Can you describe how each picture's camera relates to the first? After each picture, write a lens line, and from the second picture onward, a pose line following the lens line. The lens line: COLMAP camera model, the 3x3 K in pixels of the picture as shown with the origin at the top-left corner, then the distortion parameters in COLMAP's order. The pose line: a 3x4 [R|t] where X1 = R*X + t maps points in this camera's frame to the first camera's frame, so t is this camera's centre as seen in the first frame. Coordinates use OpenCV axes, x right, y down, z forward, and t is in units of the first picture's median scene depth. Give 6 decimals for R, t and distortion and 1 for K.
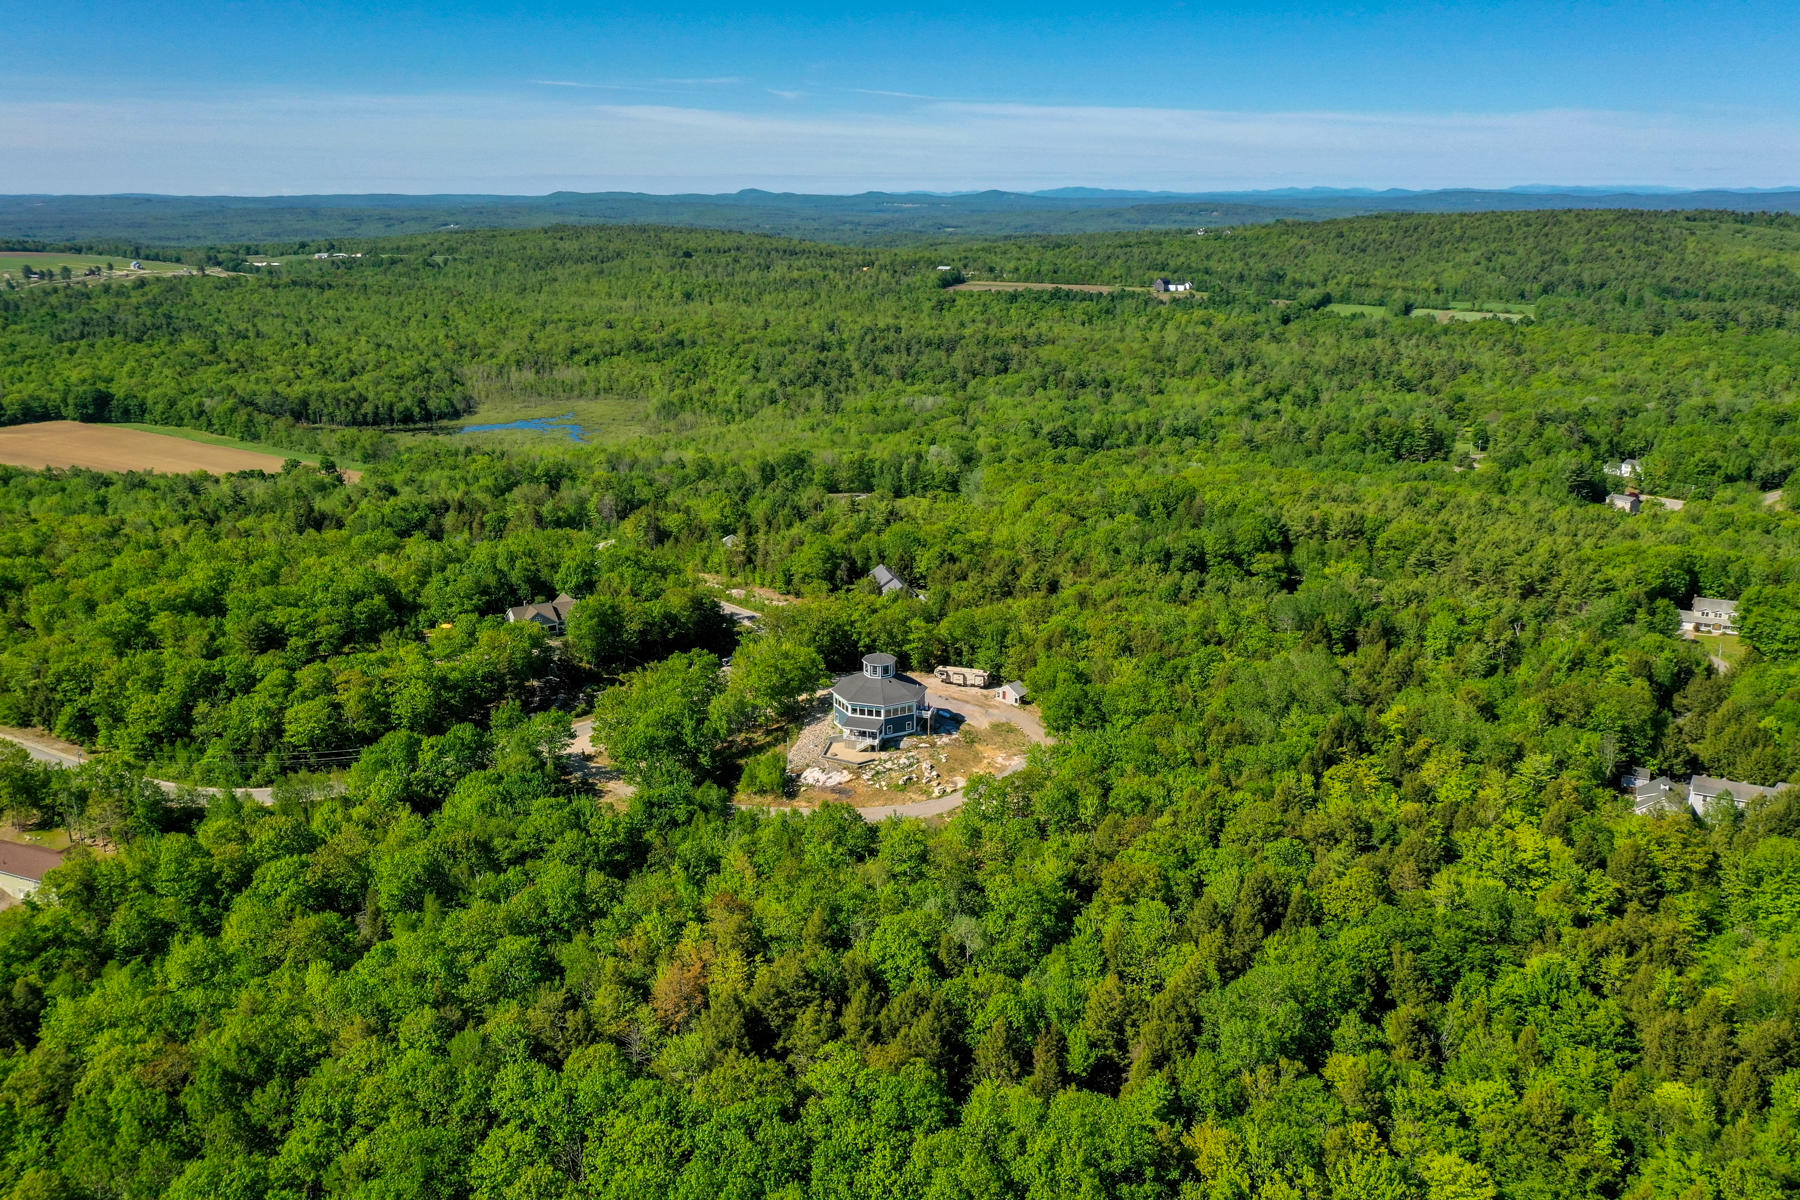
lens RADIAL K [[1443.2, 0, 896.0], [0, 1443.2, 599.4], [0, 0, 1]] dist [-0.001554, 0.005763]
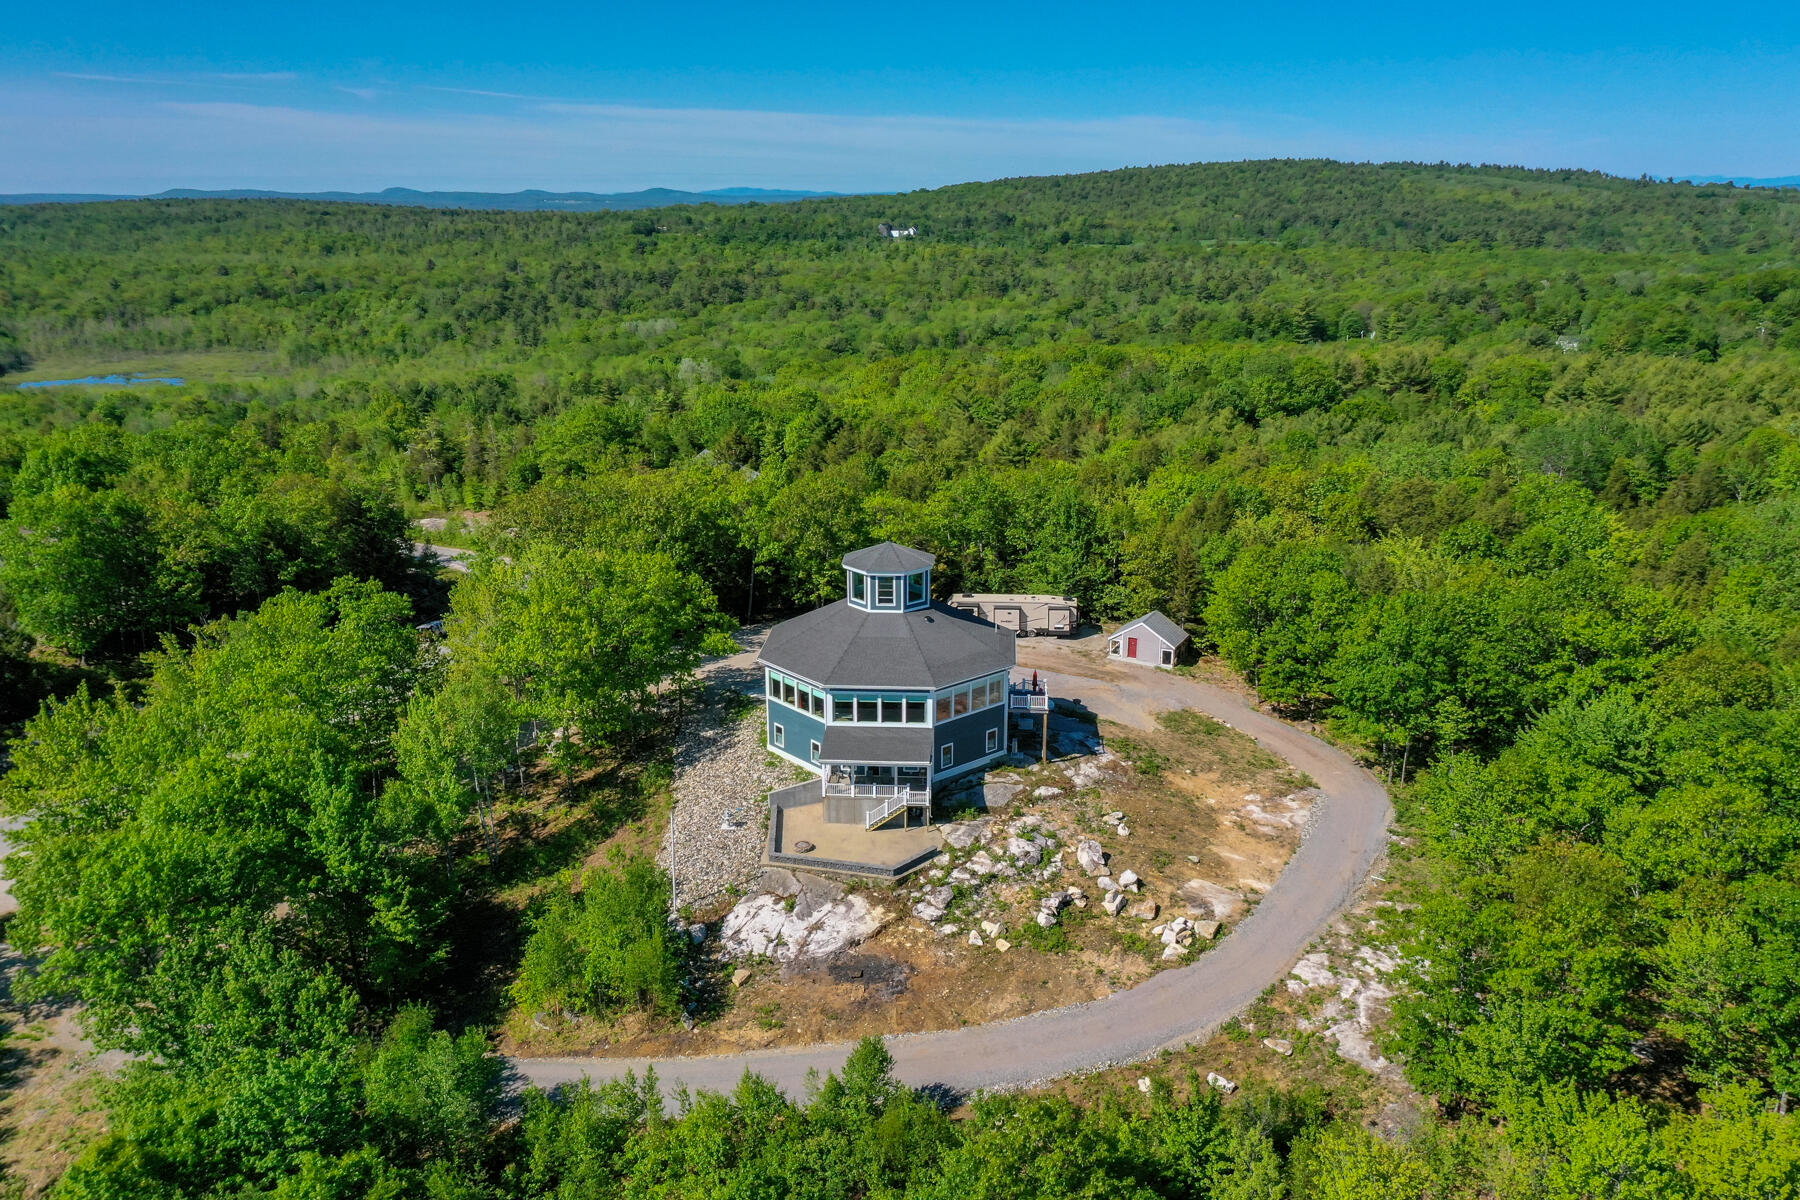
lens RADIAL K [[1443.2, 0, 904.7], [0, 1443.2, 594.0], [0, 0, 1]] dist [-0.001554, 0.005763]
pose [[0.973610, -0.064235, 0.218994, -0.083590], [0.065499, 0.997852, 0.001494, 0.047823], [-0.218619, 0.012889, 0.975725, 0.631743]]
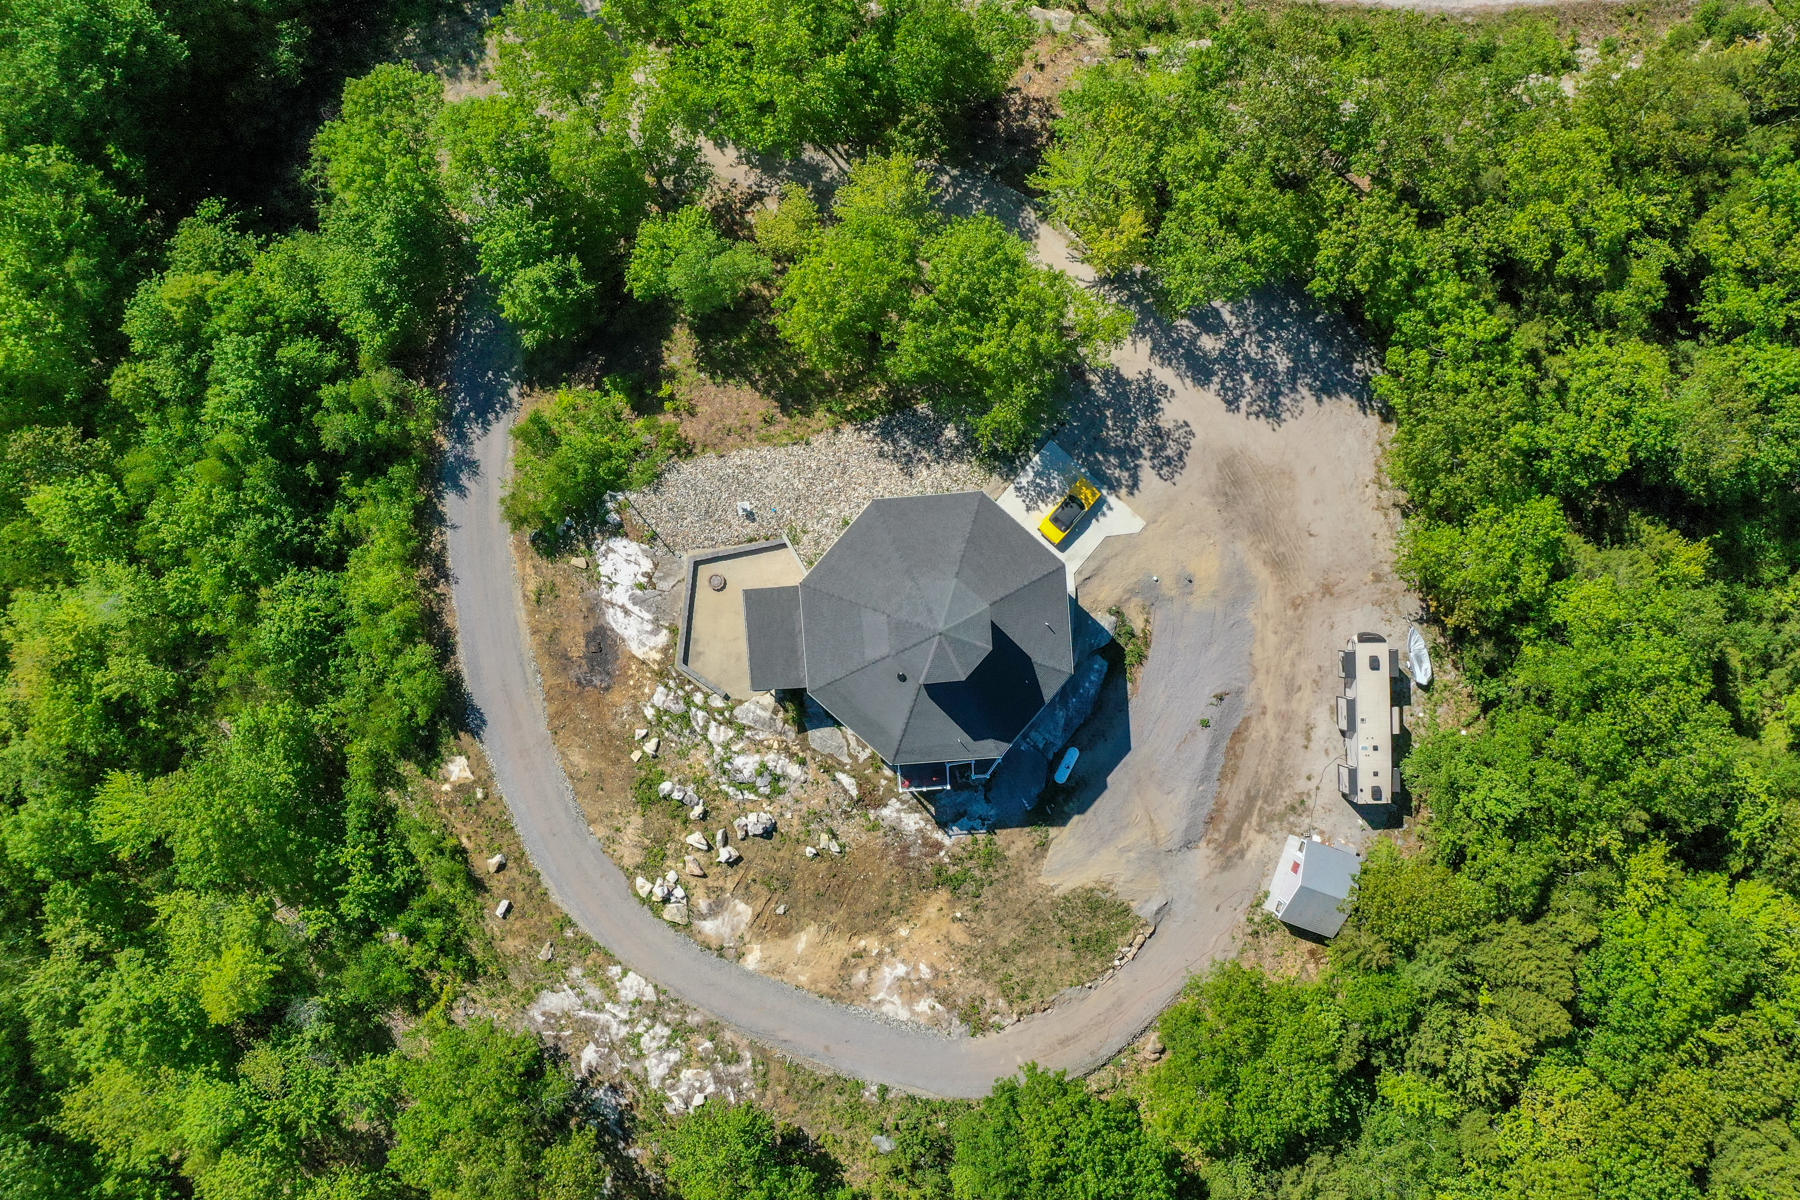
lens RADIAL K [[1443.2, 0, 900.9], [0, 1443.2, 603.8], [0, 0, 1]] dist [-0.001554, 0.005763]
pose [[0.362160, 0.932064, 0.009867, -0.022229], [-0.254681, 0.088764, 0.962943, -0.256739], [0.896648, -0.351252, 0.269526, 0.880958]]
